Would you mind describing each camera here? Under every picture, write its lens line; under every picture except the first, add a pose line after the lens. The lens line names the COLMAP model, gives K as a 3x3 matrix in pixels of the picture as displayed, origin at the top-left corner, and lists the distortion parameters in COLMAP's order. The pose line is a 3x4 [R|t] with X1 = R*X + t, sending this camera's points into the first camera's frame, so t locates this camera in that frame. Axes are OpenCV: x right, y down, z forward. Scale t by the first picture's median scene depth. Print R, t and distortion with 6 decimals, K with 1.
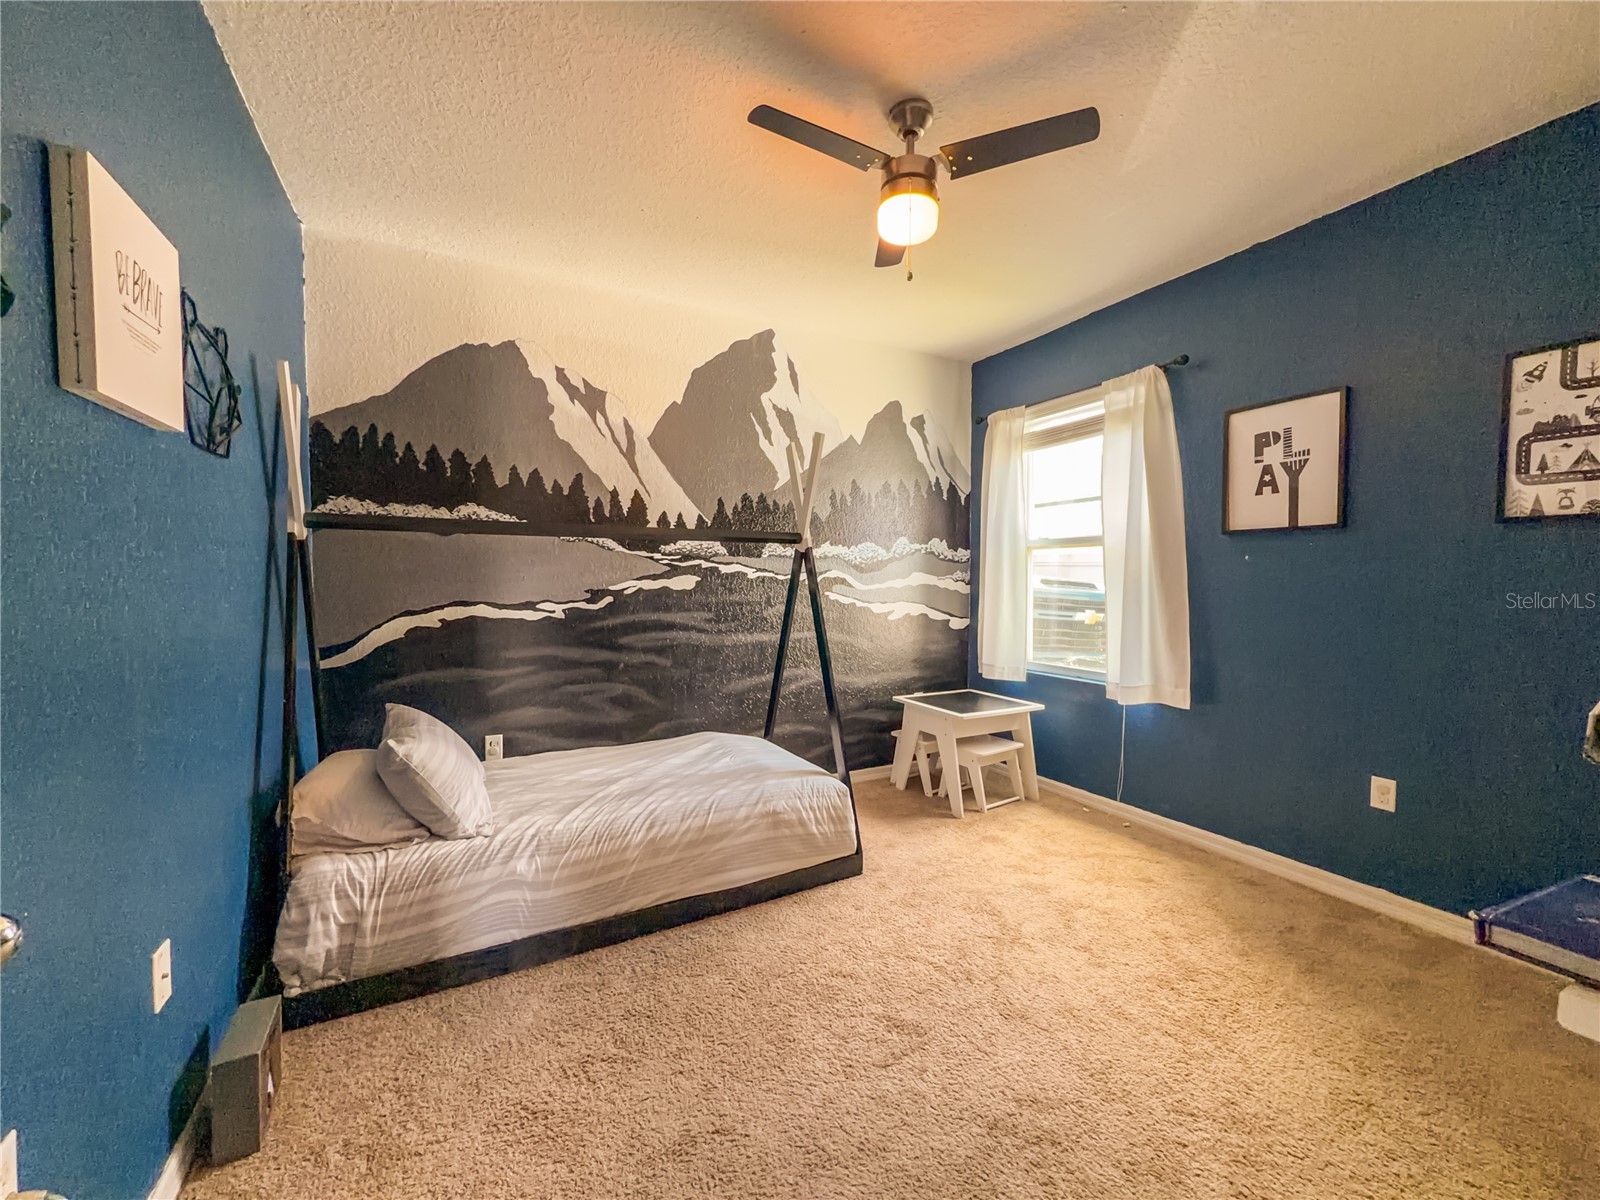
lens RADIAL K [[639.9, 0, 798.6], [0, 639.9, 599.5], [0, 0, 1]] dist [0.000866, 0.000093]
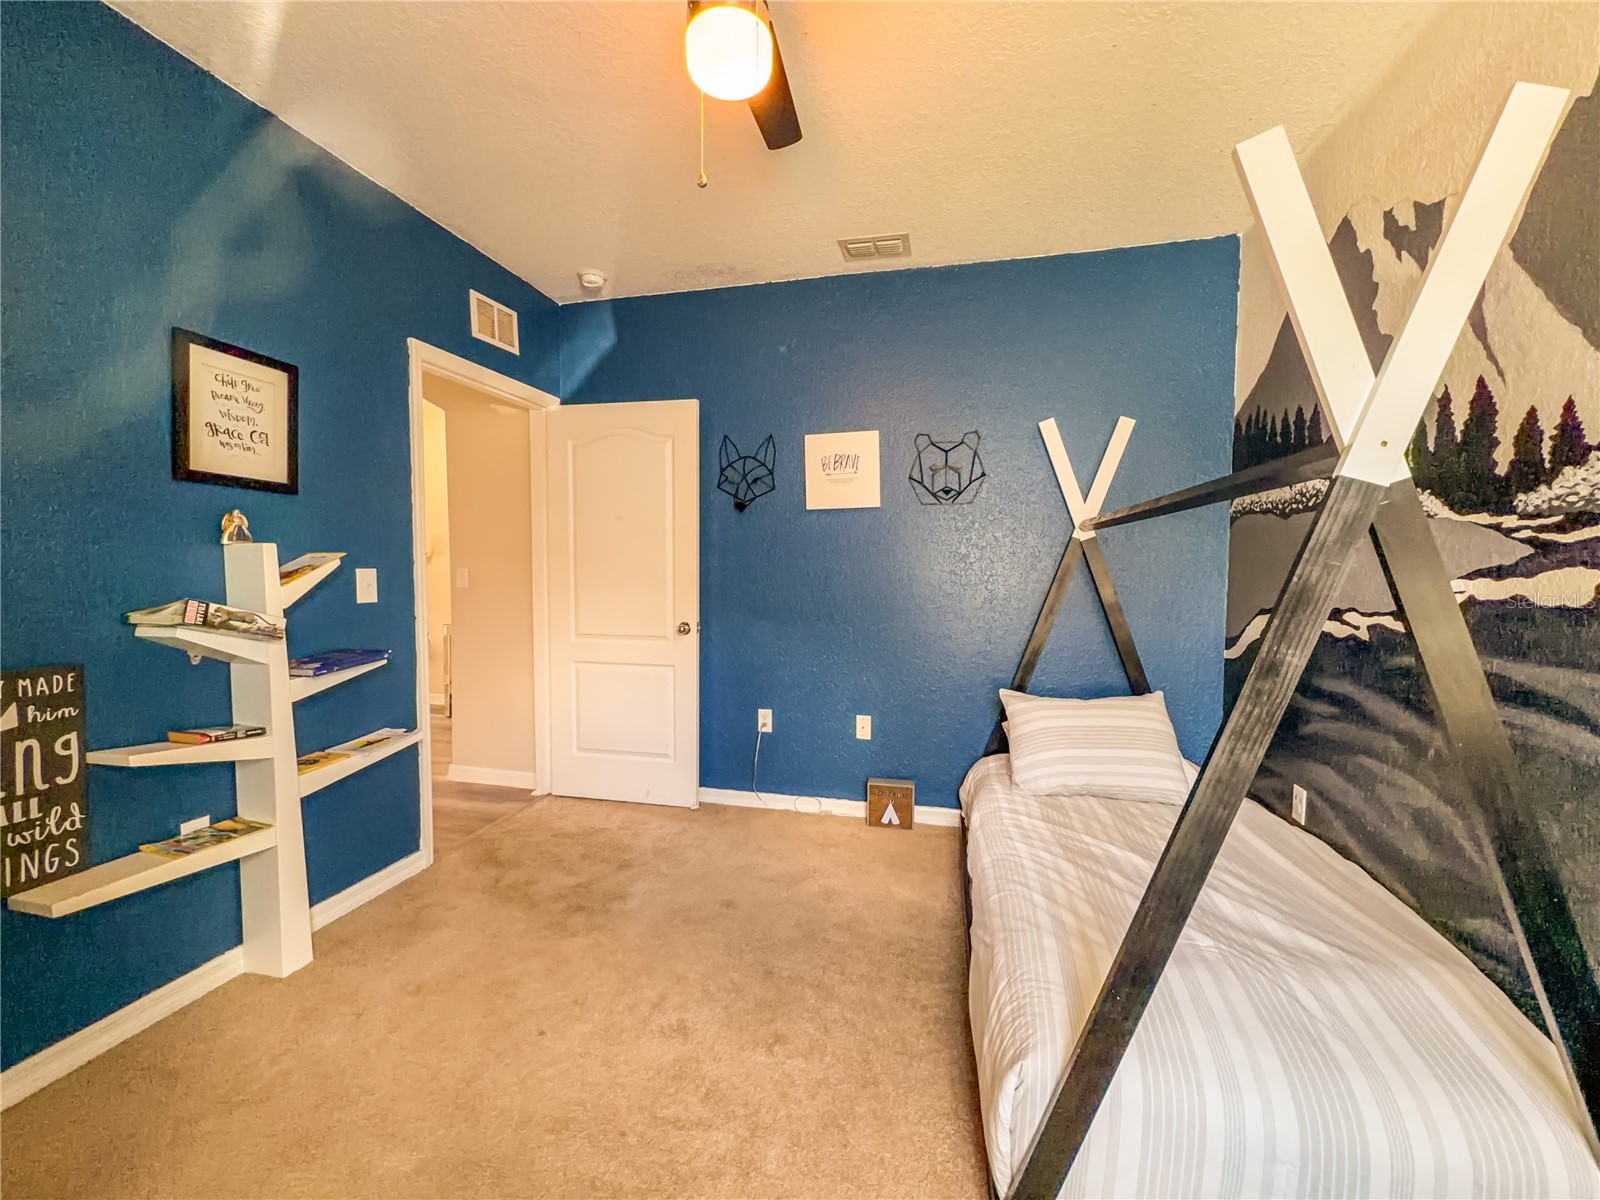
lens RADIAL K [[639.9, 0, 798.6], [0, 639.9, 599.5], [0, 0, 1]] dist [0.000866, 0.000093]
pose [[-0.660110, 0.035079, -0.750349, 0.438502], [-0.032293, 0.996660, 0.075004, -0.037471], [0.750474, 0.073742, -0.656773, 1.029755]]
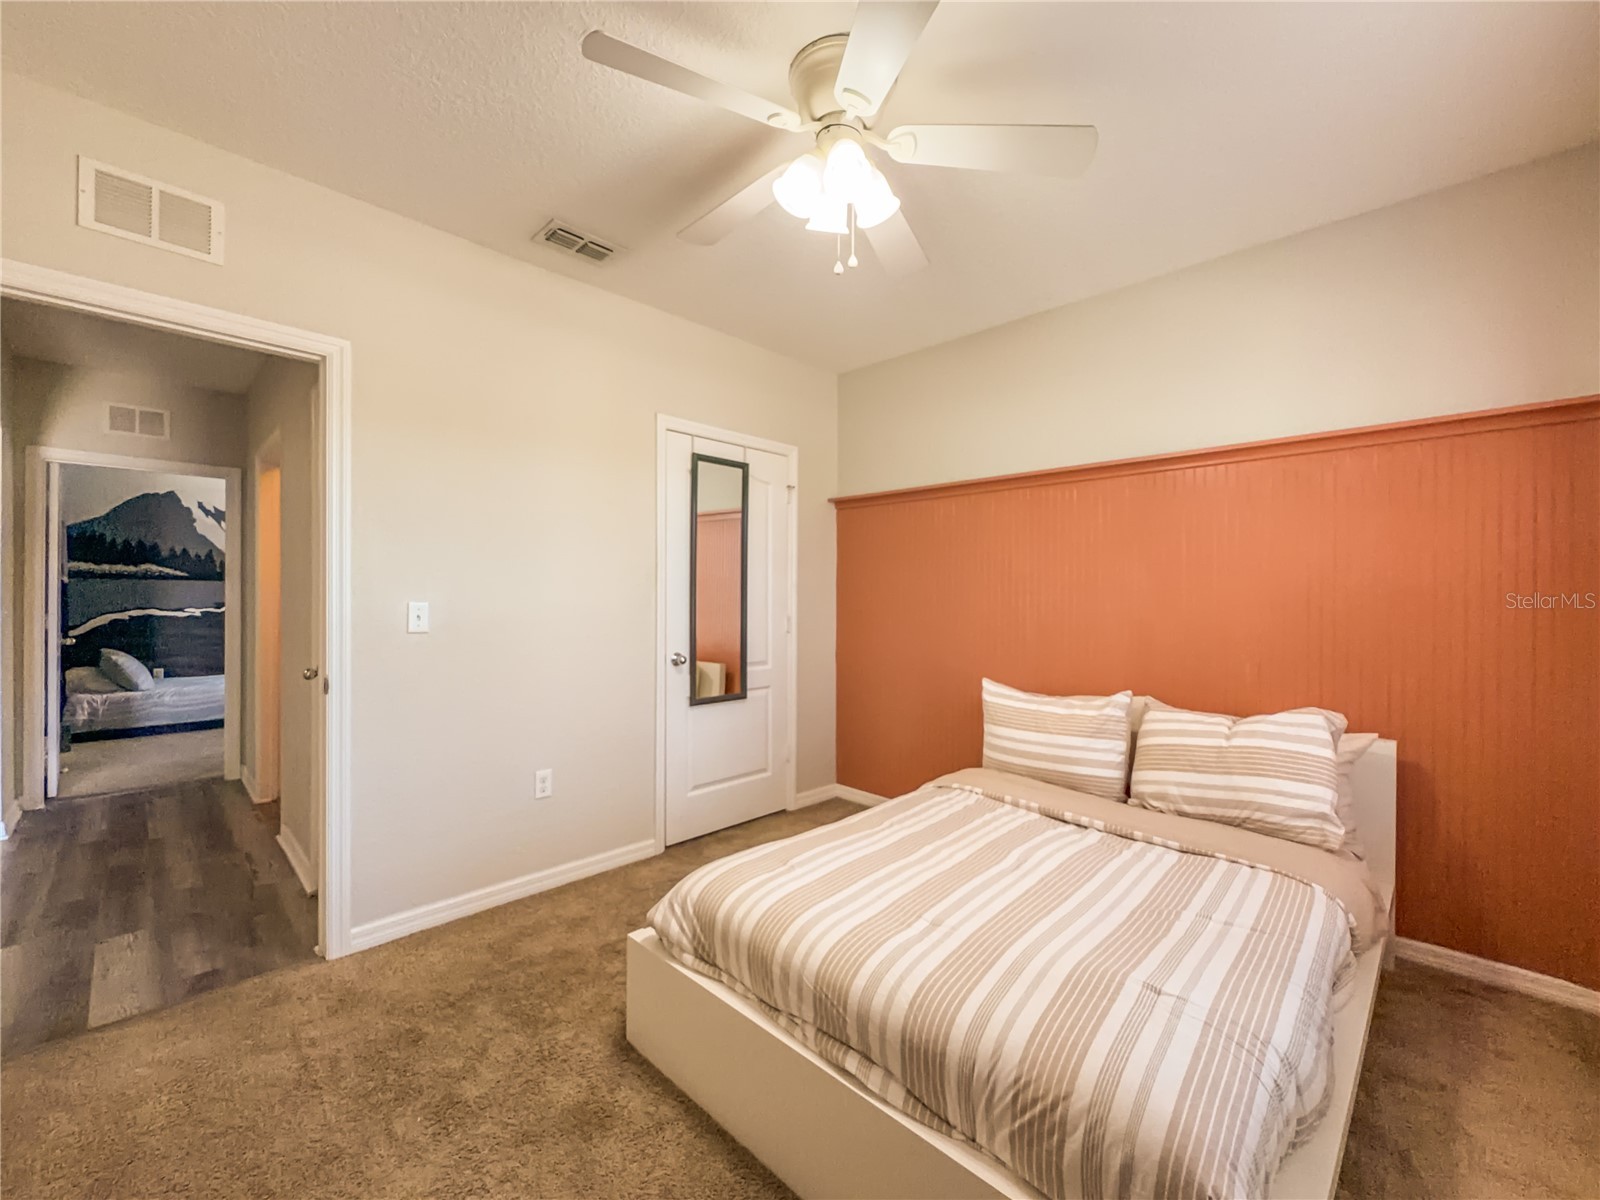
lens RADIAL K [[639.9, 0, 798.6], [0, 639.9, 599.5], [0, 0, 1]] dist [0.000866, 0.000093]
pose [[0.949539, -0.001950, 0.313644, 0.913200], [0.012378, 0.999435, -0.031260, 0.069781], [-0.313405, 0.033565, 0.949026, -1.768303]]
